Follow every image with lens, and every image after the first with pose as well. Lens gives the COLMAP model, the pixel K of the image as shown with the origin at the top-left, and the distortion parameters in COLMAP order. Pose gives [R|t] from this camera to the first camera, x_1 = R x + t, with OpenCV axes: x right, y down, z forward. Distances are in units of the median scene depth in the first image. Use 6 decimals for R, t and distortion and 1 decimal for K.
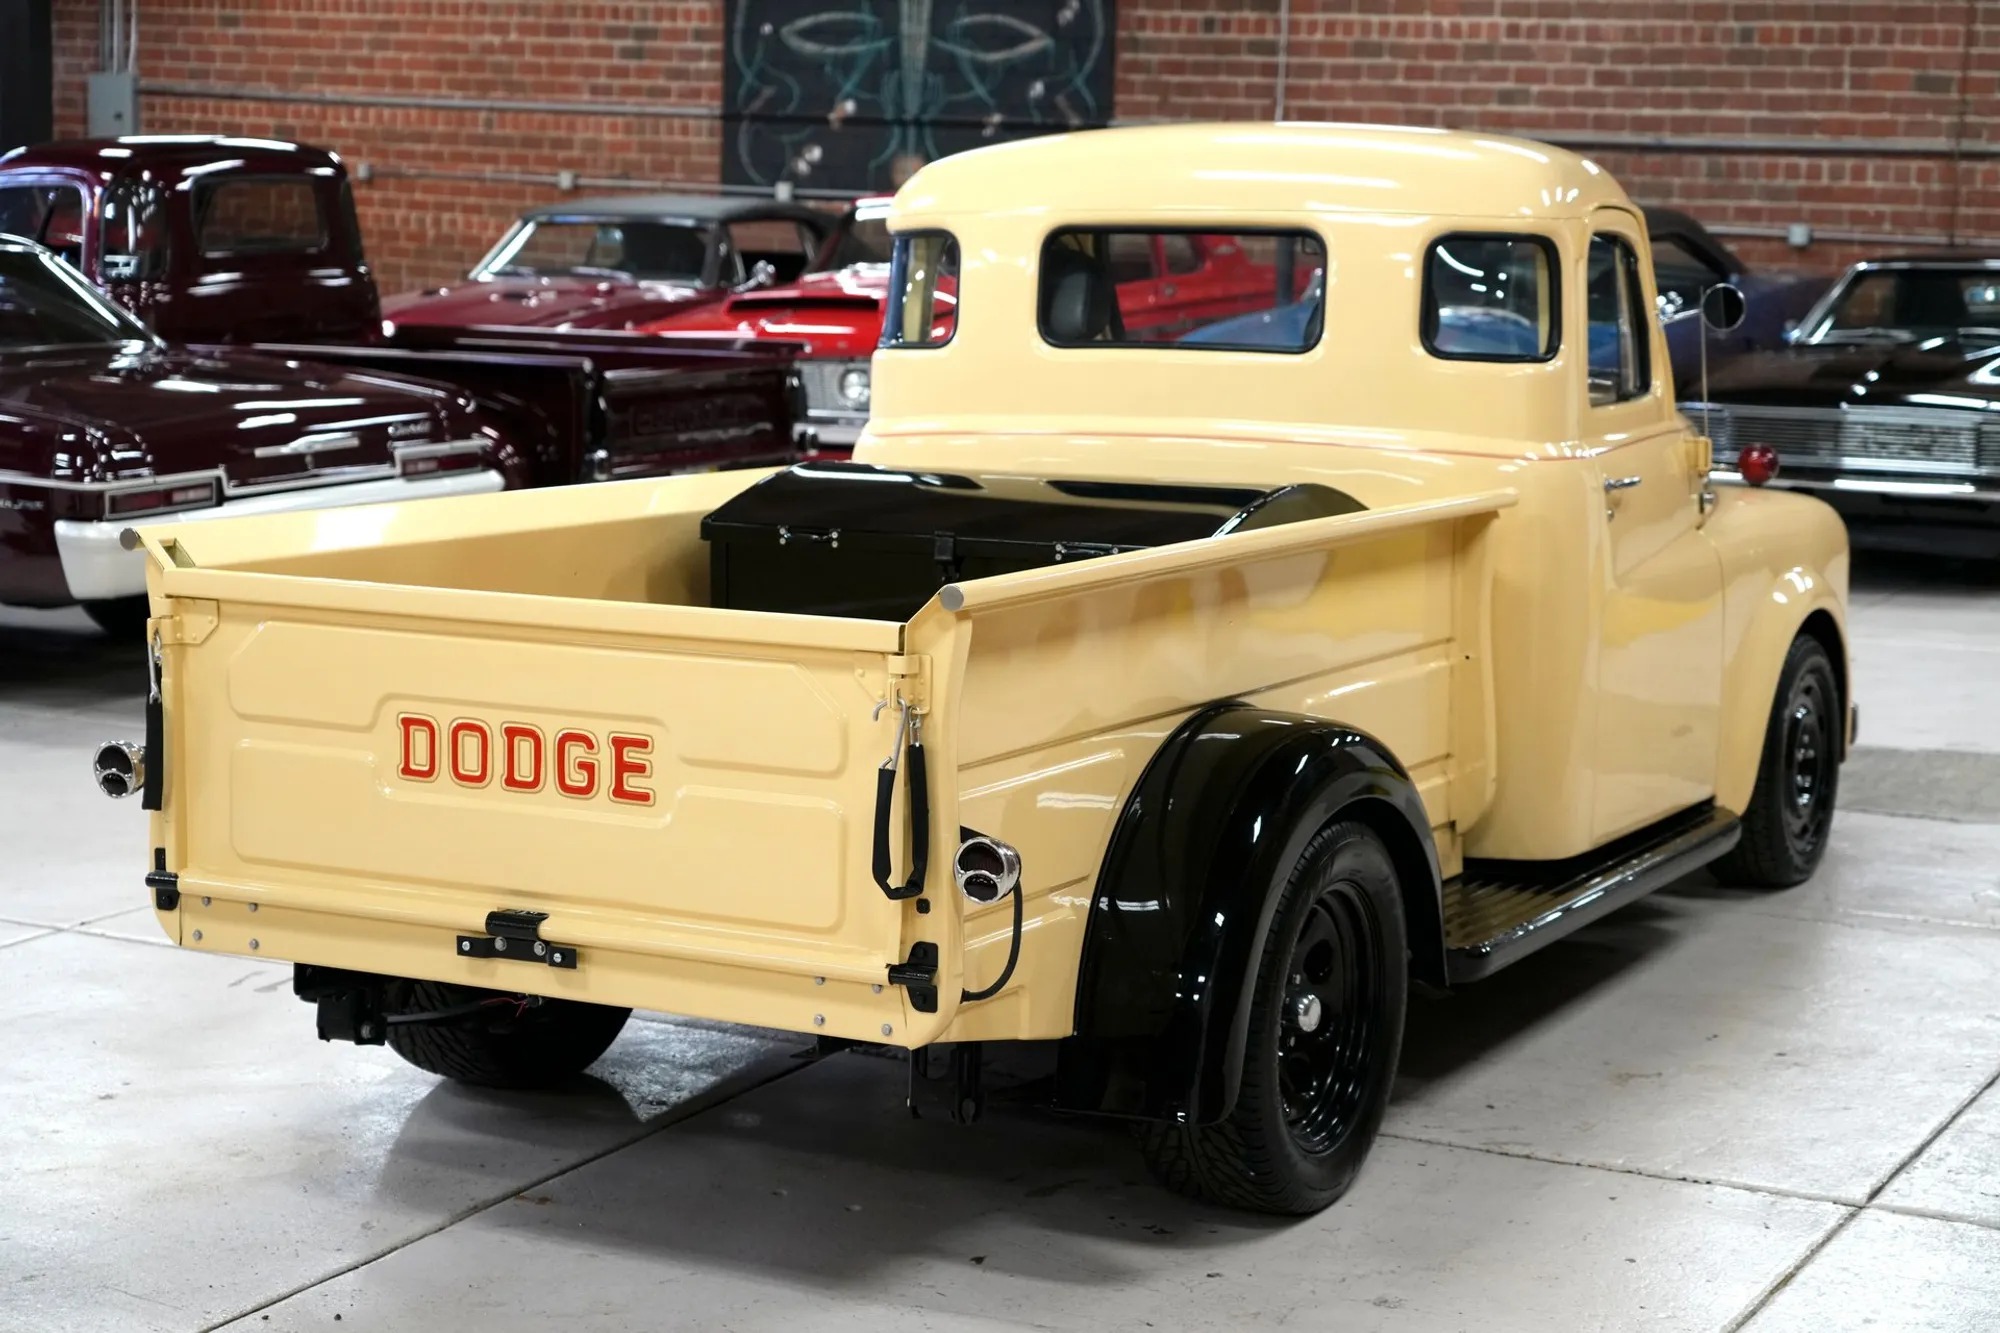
lens RADIAL K [[4886.5, 0, 987.8], [0, 4886.5, 685.0], [0, 0, 1]] dist [0.081702, 0.000000]
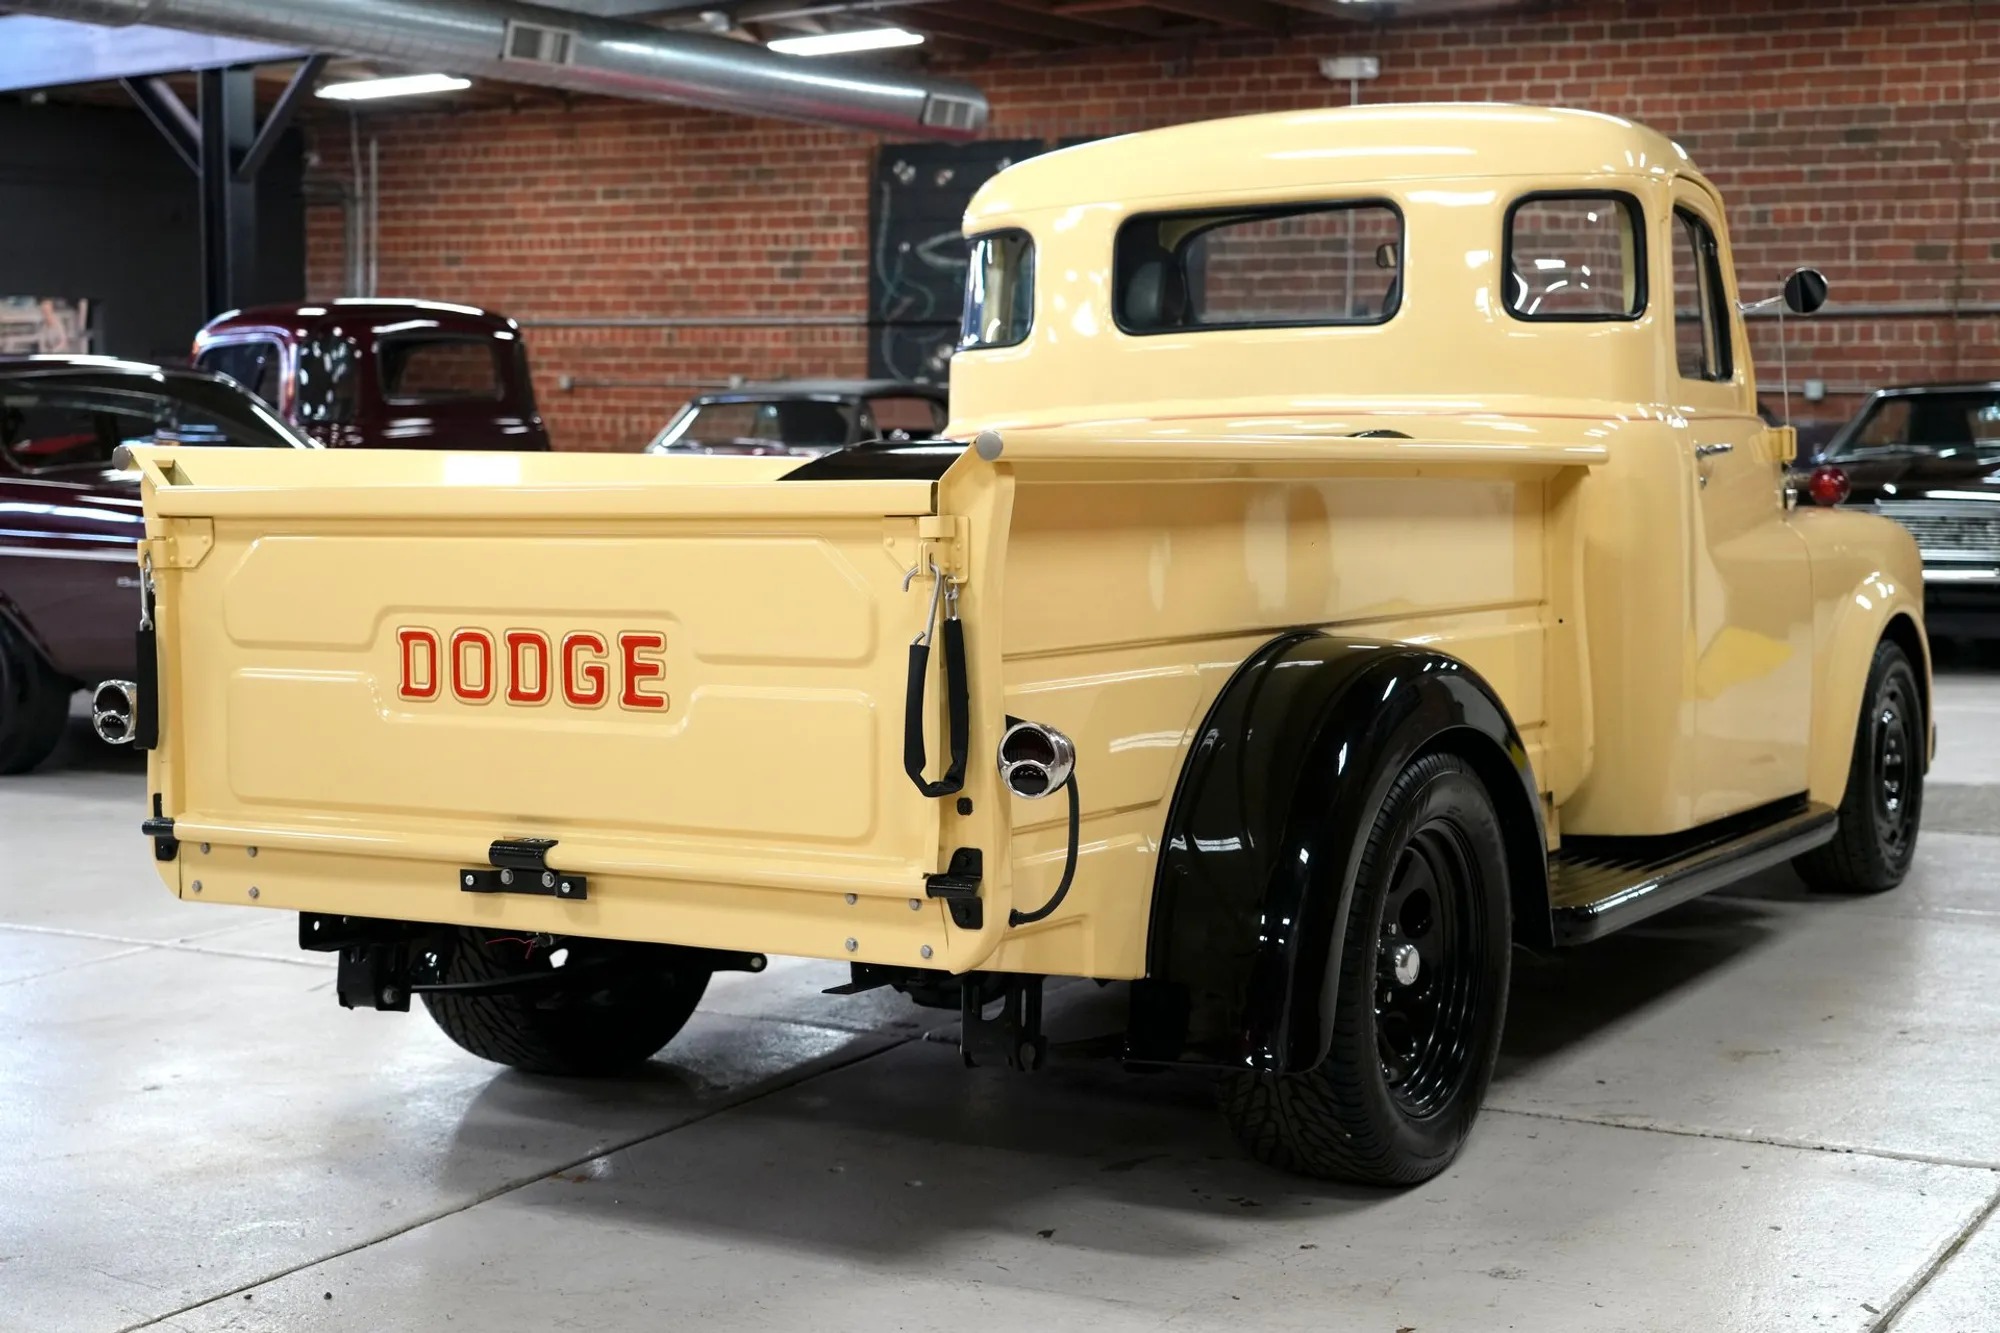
lens RADIAL K [[3246.6, 0, 986.6], [0, 3246.6, 752.5], [0, 0, 1]] dist [0.045871, 0.000000]
pose [[0.998539, -0.016763, -0.051371, 0.018115], [0.012684, 0.996816, -0.078723, 0.071157], [0.052527, 0.077956, 0.995572, 0.368368]]
